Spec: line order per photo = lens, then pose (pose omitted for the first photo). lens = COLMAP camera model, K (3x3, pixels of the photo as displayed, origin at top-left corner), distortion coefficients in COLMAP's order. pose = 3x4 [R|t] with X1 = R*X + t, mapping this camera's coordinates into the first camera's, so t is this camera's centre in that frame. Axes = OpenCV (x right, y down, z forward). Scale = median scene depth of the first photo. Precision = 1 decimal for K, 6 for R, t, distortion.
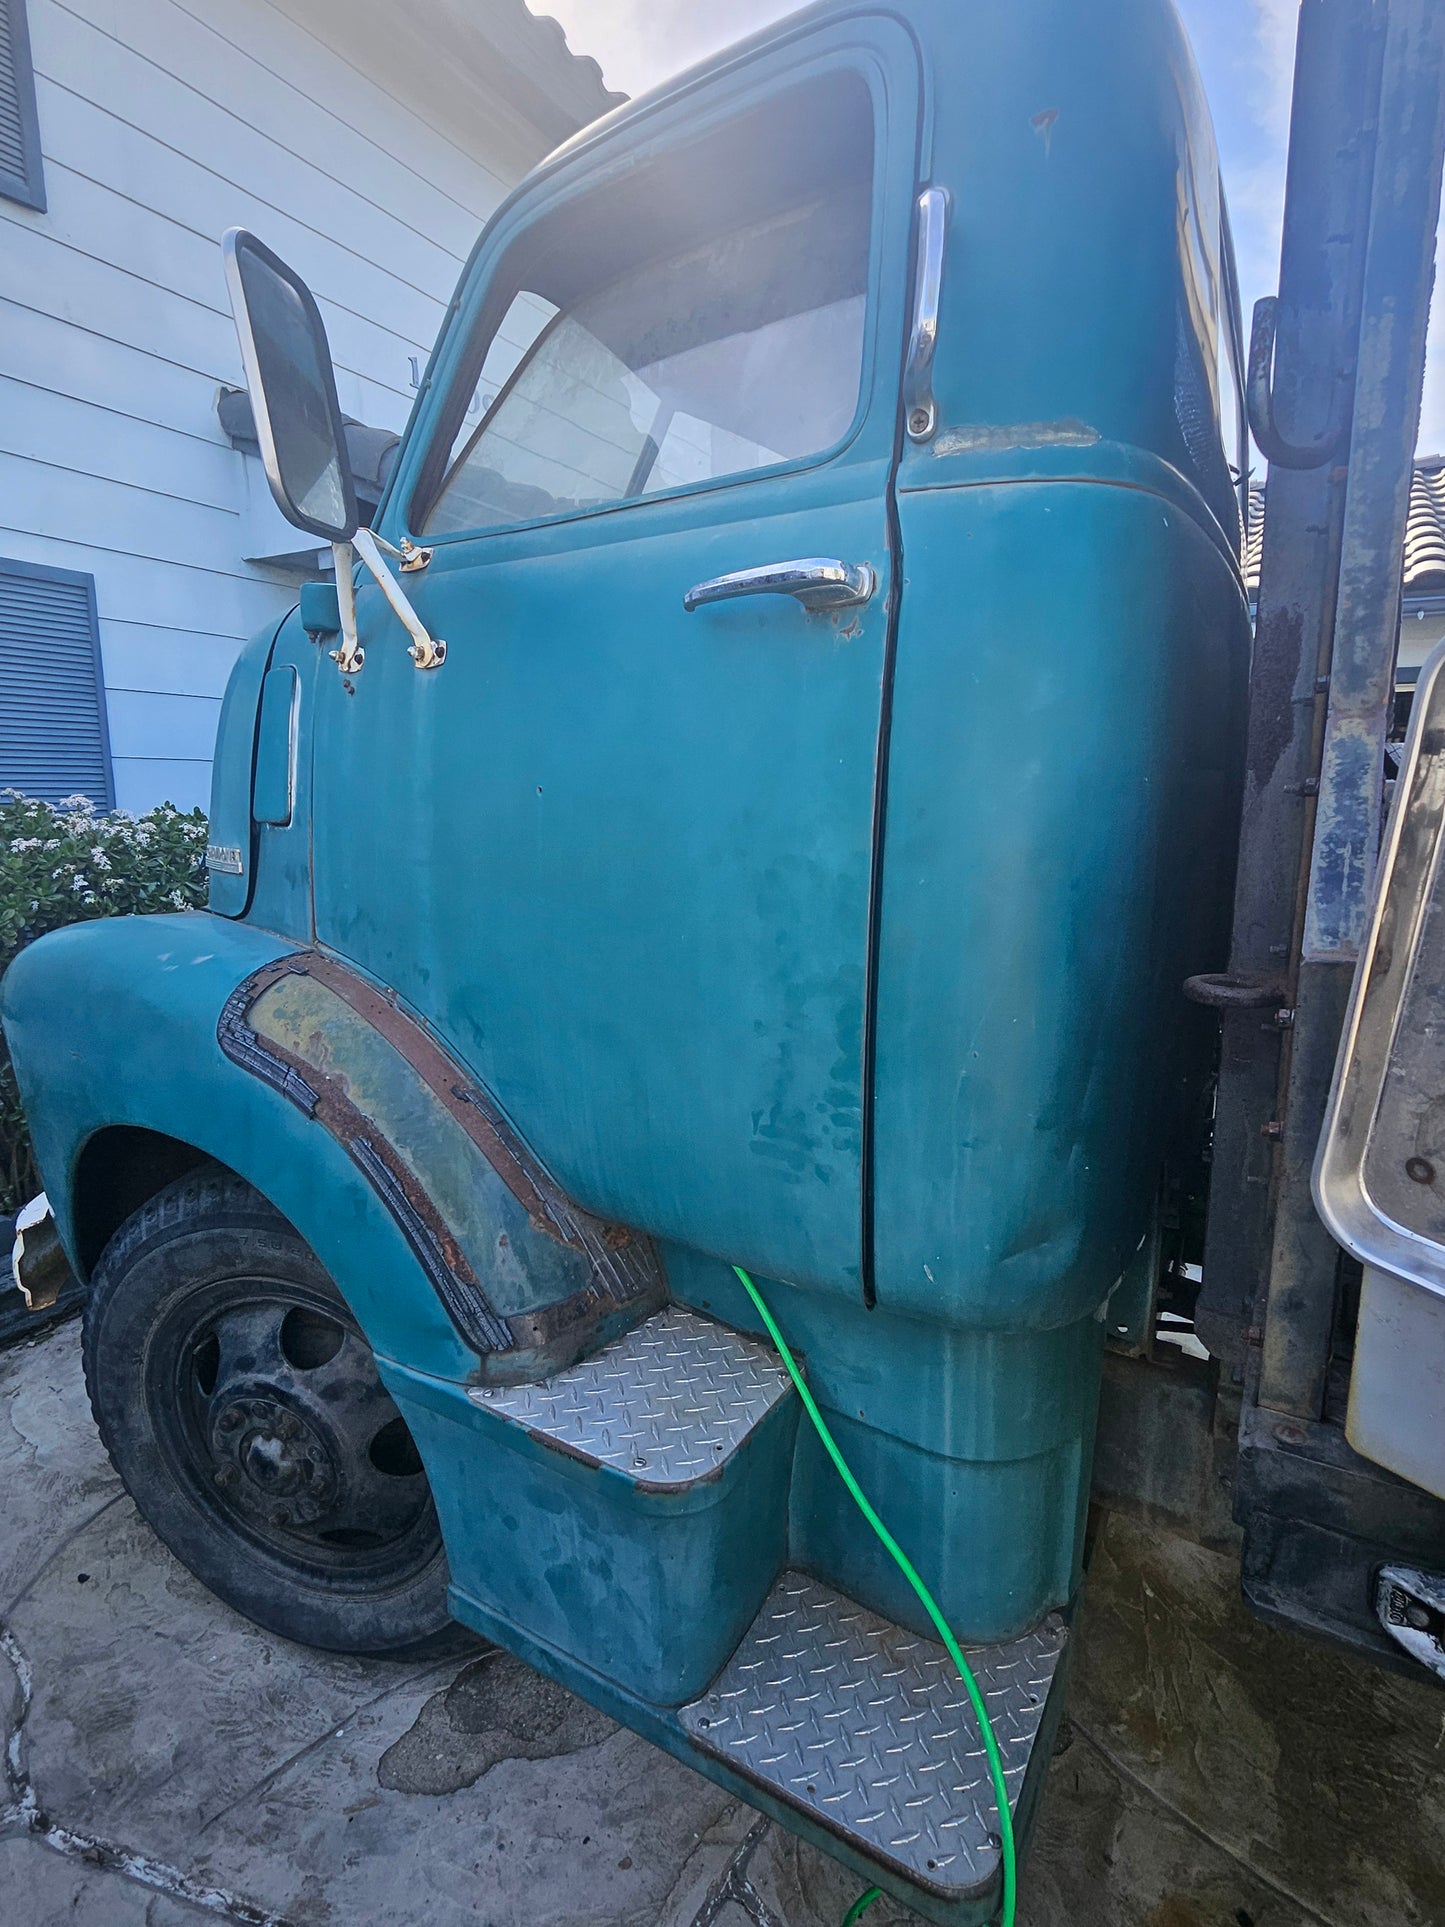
lens RADIAL K [[932.7, 0, 744.6], [0, 932.7, 956.5], [0, 0, 1]] dist [0.017014, -0.008800]
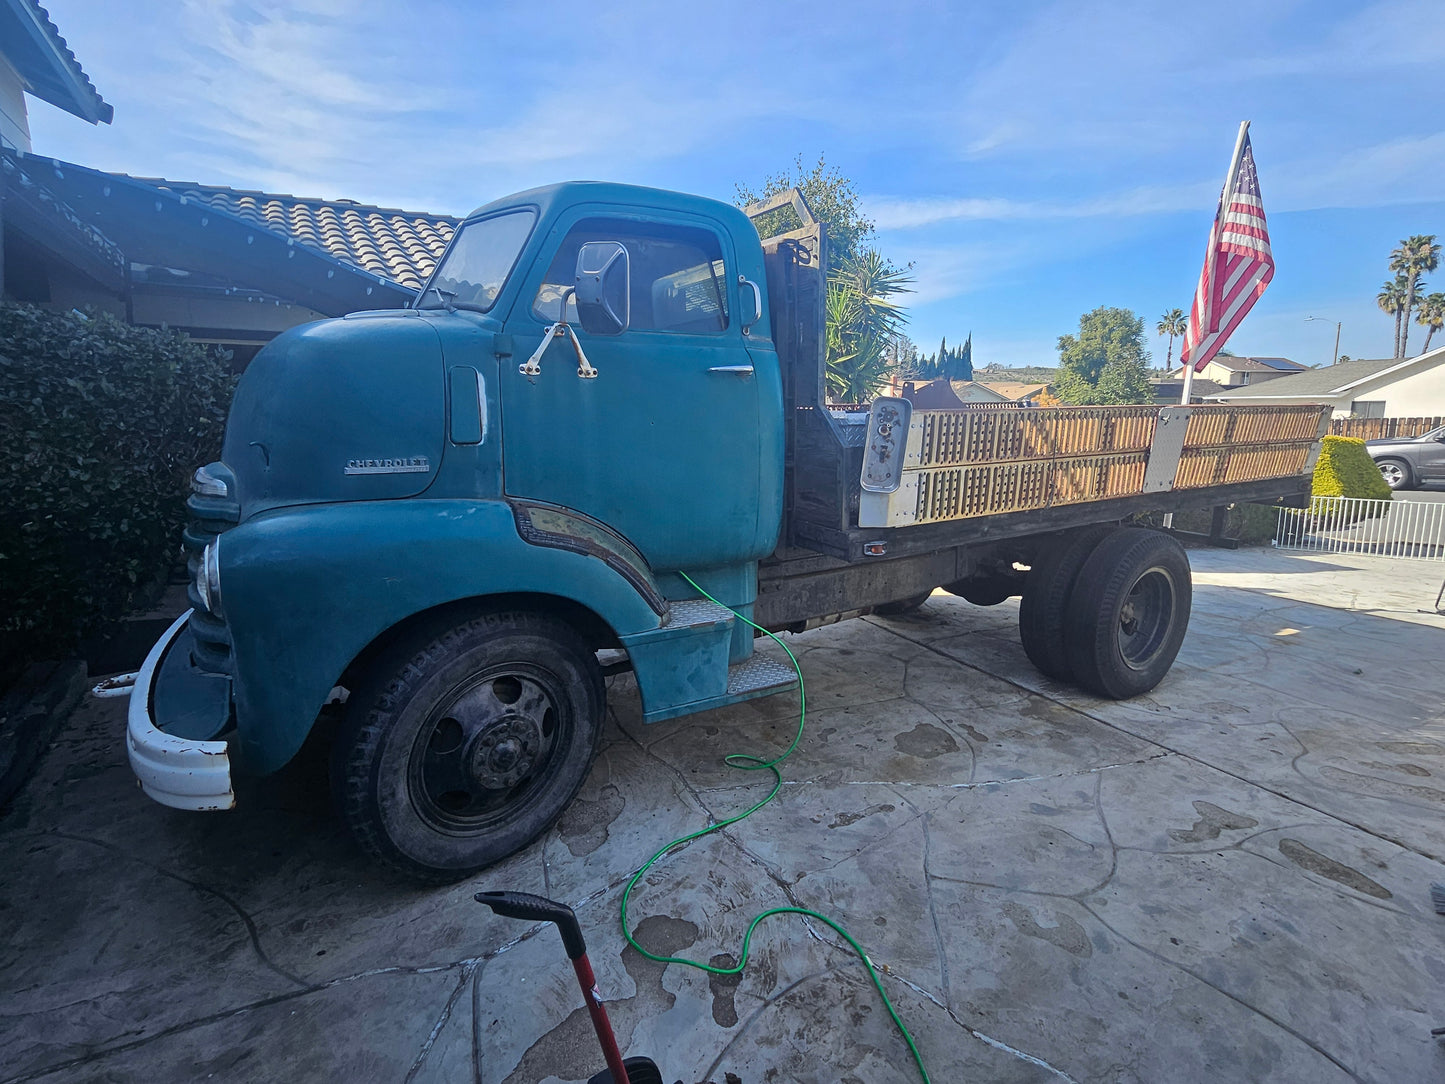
lens RADIAL K [[564.7, 0, 722.5], [0, 564.7, 542.0], [0, 0, 1]] dist [-0.002261, 0.003519]
pose [[0.536777, -0.182578, 0.823733, -1.411179], [0.168803, 0.979806, 0.107173, 0.034510], [-0.826666, 0.081520, 0.556757, -0.144936]]
